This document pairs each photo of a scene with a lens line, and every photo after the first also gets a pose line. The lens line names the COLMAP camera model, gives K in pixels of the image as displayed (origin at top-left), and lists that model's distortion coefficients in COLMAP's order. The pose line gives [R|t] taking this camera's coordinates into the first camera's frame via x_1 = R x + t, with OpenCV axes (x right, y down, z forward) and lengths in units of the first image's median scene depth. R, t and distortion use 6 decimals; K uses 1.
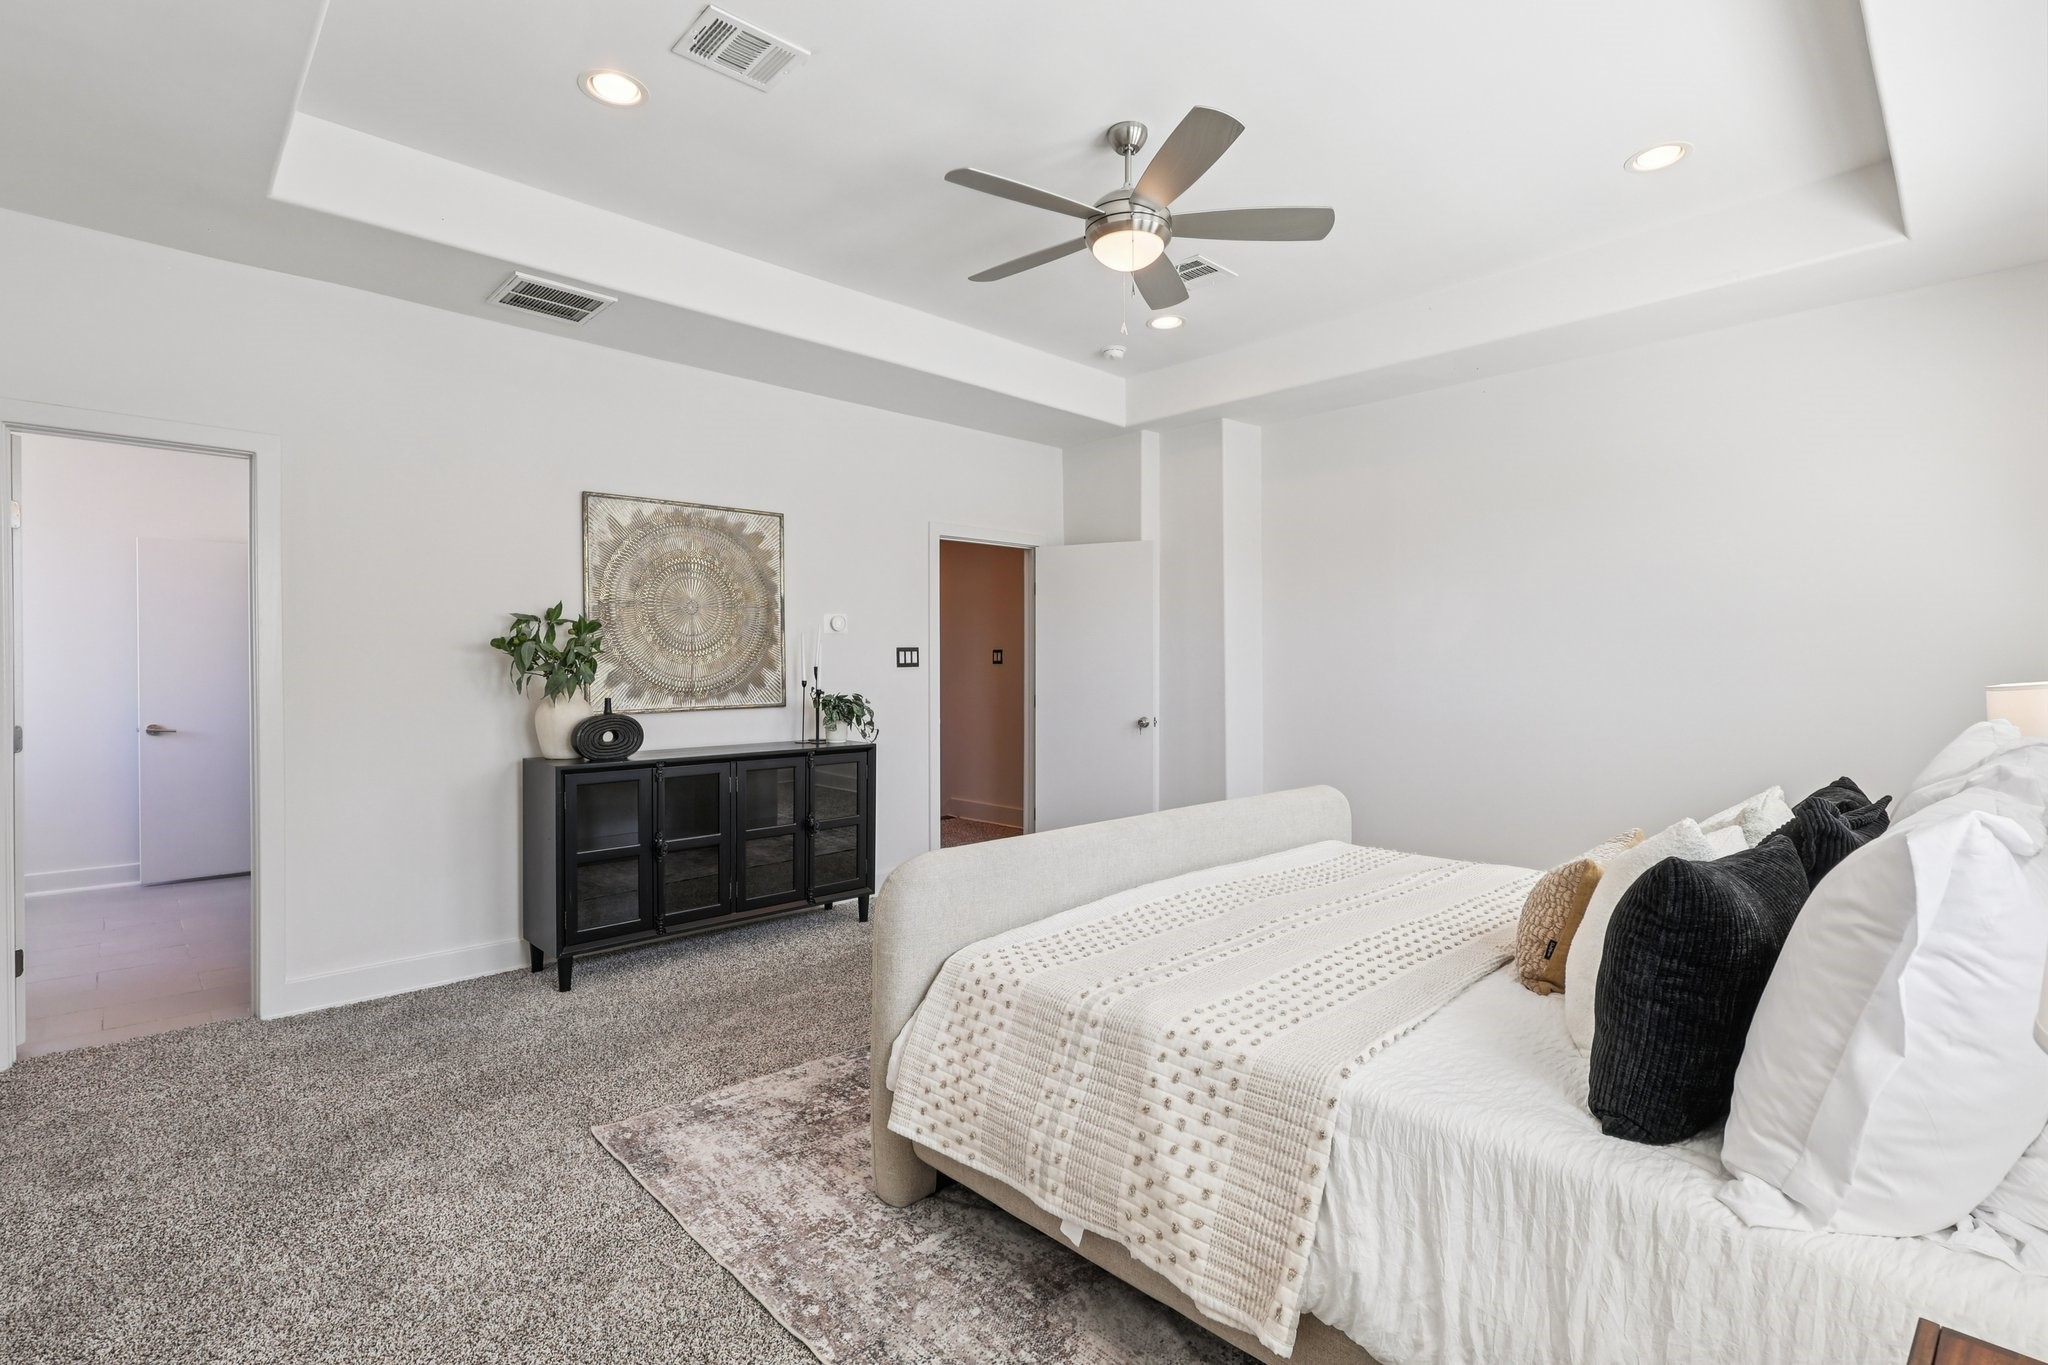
lens RADIAL K [[950.5, 0, 1026.7], [0, 950.5, 664.8], [0, 0, 1]] dist [0.000056, -0.000110]
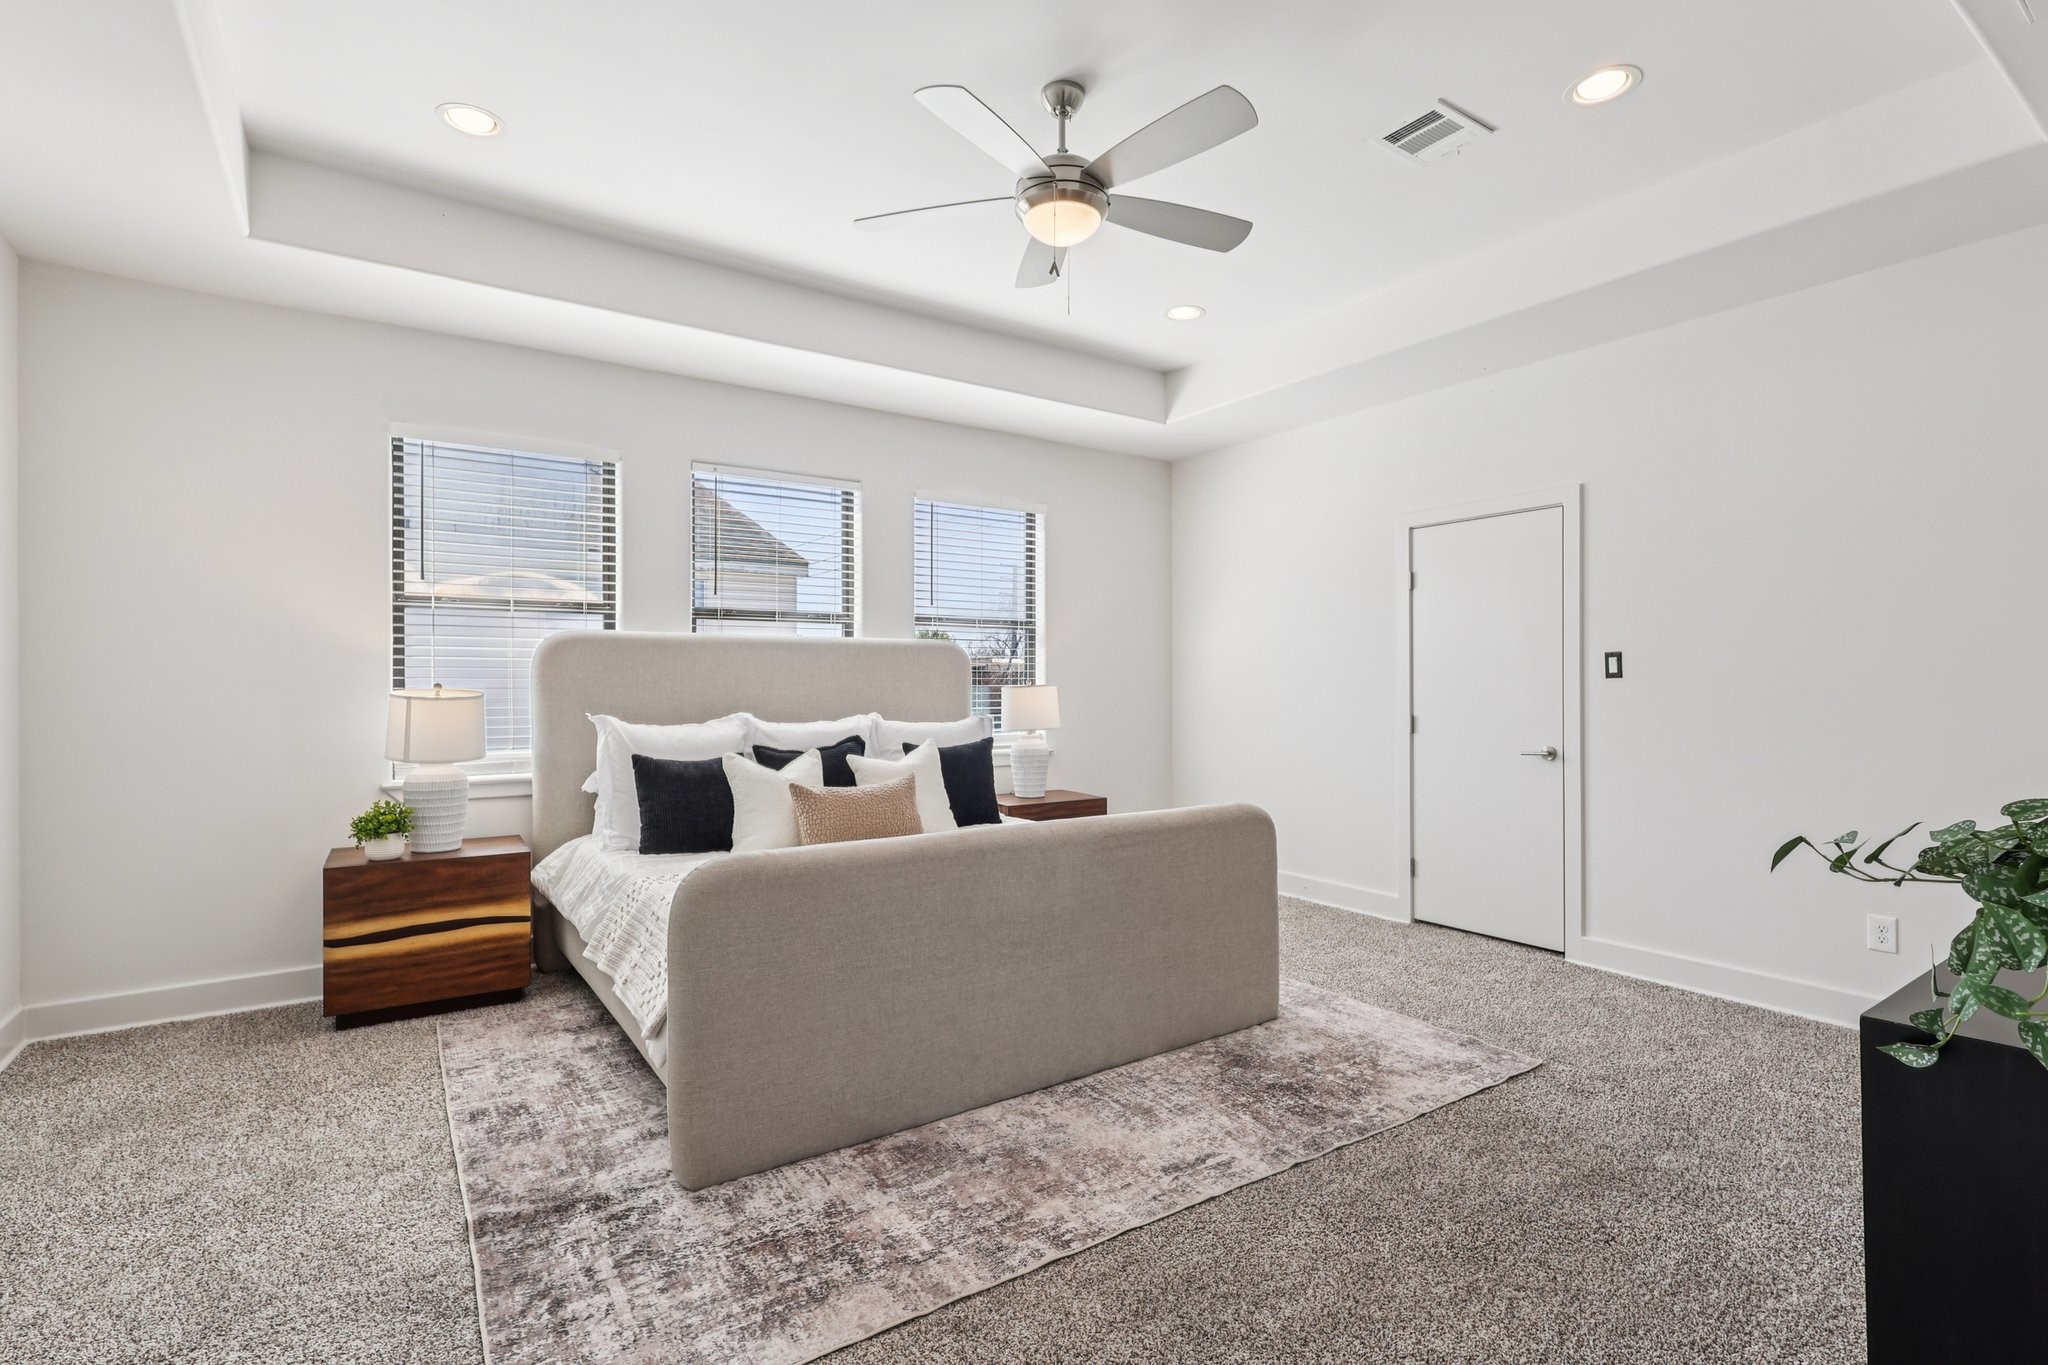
lens RADIAL K [[950.5, 0, 1026.7], [0, 950.5, 664.8], [0, 0, 1]] dist [0.000056, -0.000110]
pose [[-0.988091, 0.005064, 0.153784, 0.001351], [0.002943, 0.999897, -0.014019, 0.000993], [-0.153840, -0.013399, -0.988005, 2.192987]]
